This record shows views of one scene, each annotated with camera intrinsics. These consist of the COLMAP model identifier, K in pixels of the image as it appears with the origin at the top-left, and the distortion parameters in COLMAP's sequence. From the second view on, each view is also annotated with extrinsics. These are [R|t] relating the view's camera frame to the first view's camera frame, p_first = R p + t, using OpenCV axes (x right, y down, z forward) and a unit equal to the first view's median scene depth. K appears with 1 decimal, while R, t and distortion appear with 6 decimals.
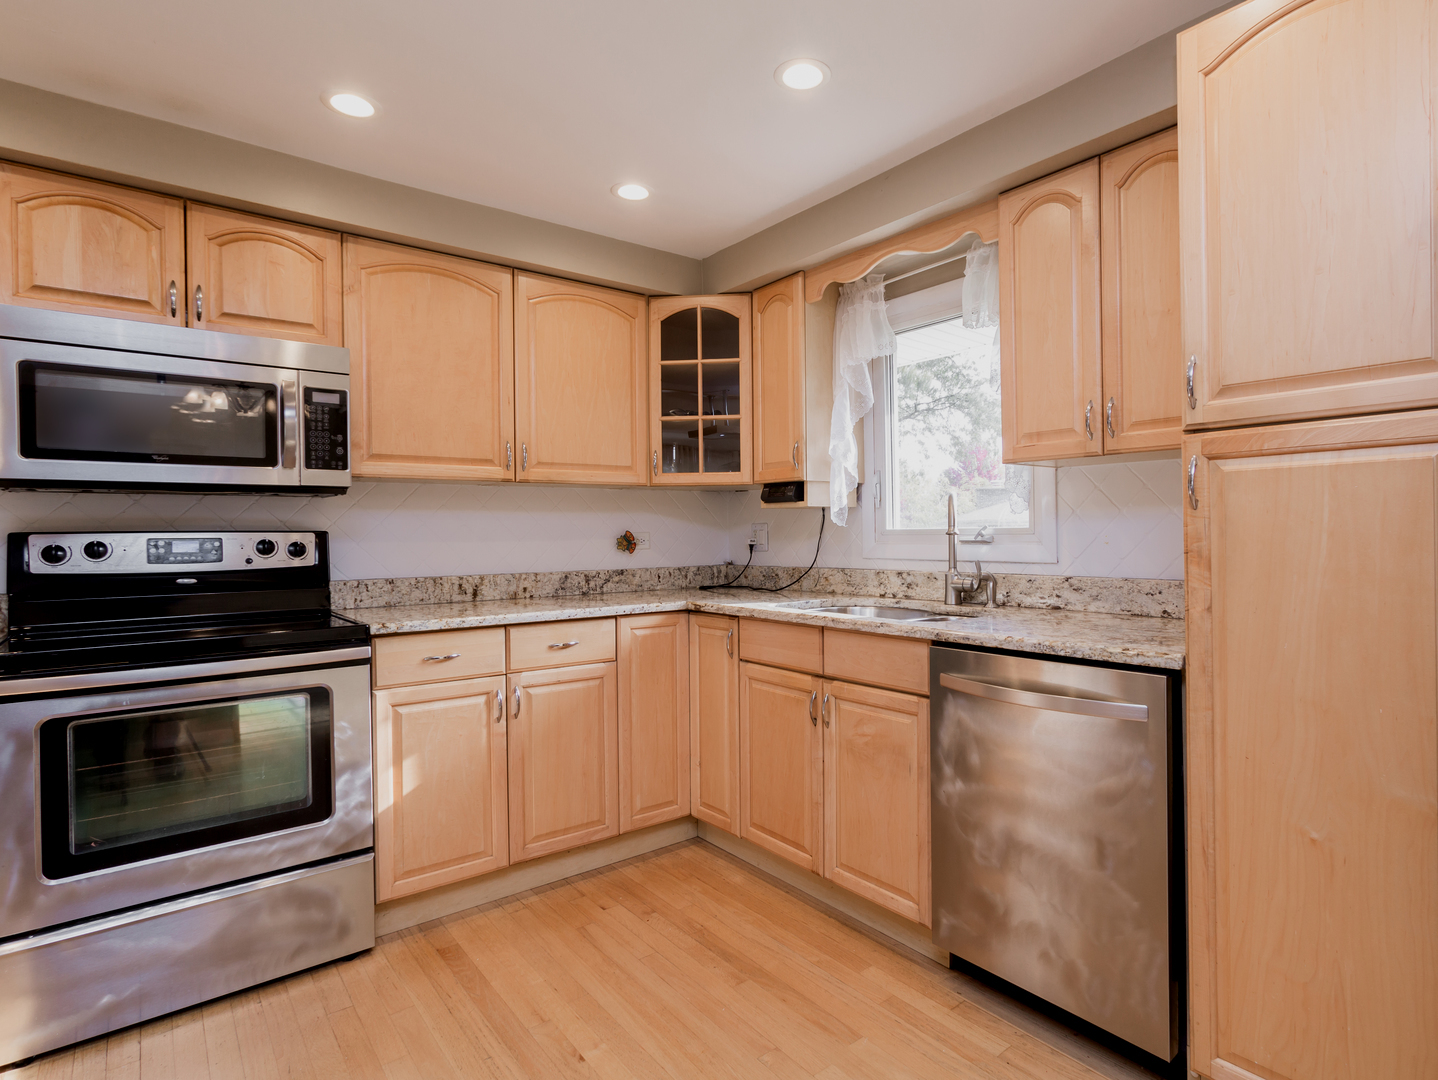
lens RADIAL K [[769.4, 0, 793.2], [0, 769.4, 536.2], [0, 0, 1]] dist [-0.018562, 0.011319]
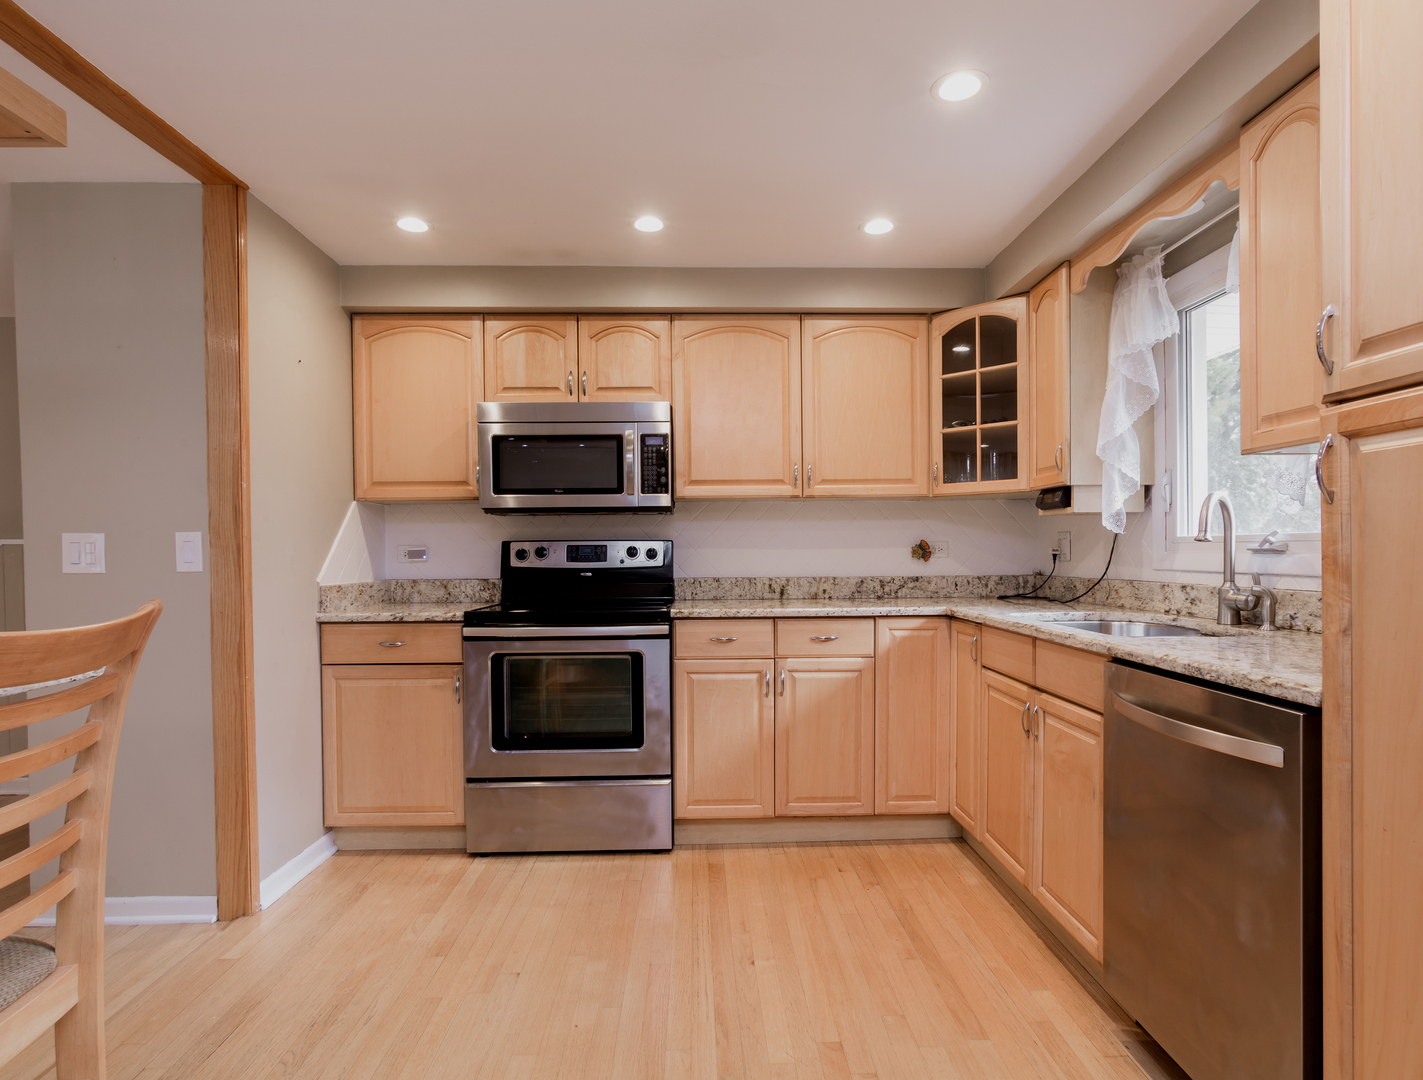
lens RADIAL K [[773.7, 0, 730.6], [0, 773.7, 565.8], [0, 0, 1]] dist [-0.015153, 0.001087]
pose [[0.788715, 0.016533, -0.614536, 0.314719], [-0.003620, 0.999746, 0.022250, 0.008113], [0.614748, -0.015324, 0.788575, 0.002455]]
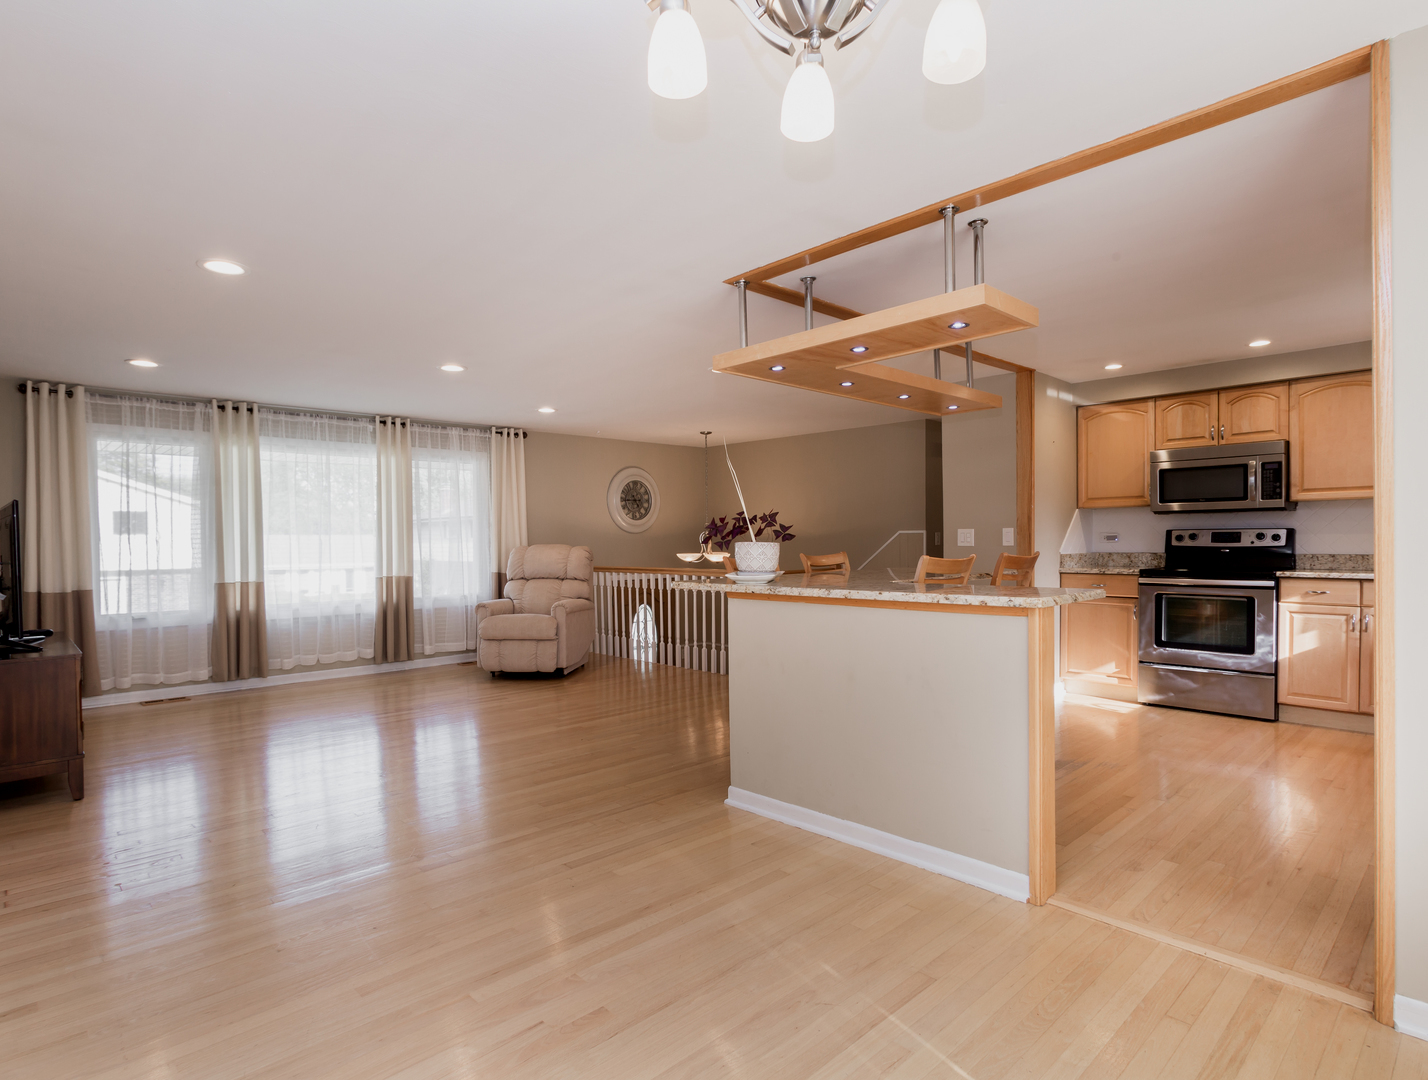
lens RADIAL K [[765.3, 0, 716.9], [0, 765.3, 555.5], [0, 0, 1]] dist [-0.001989, 0.000325]
pose [[0.056418, 0.031128, -0.997922, 1.338068], [0.003775, 0.999500, 0.031391, -0.004094], [0.998400, -0.005538, 0.056272, -0.619959]]
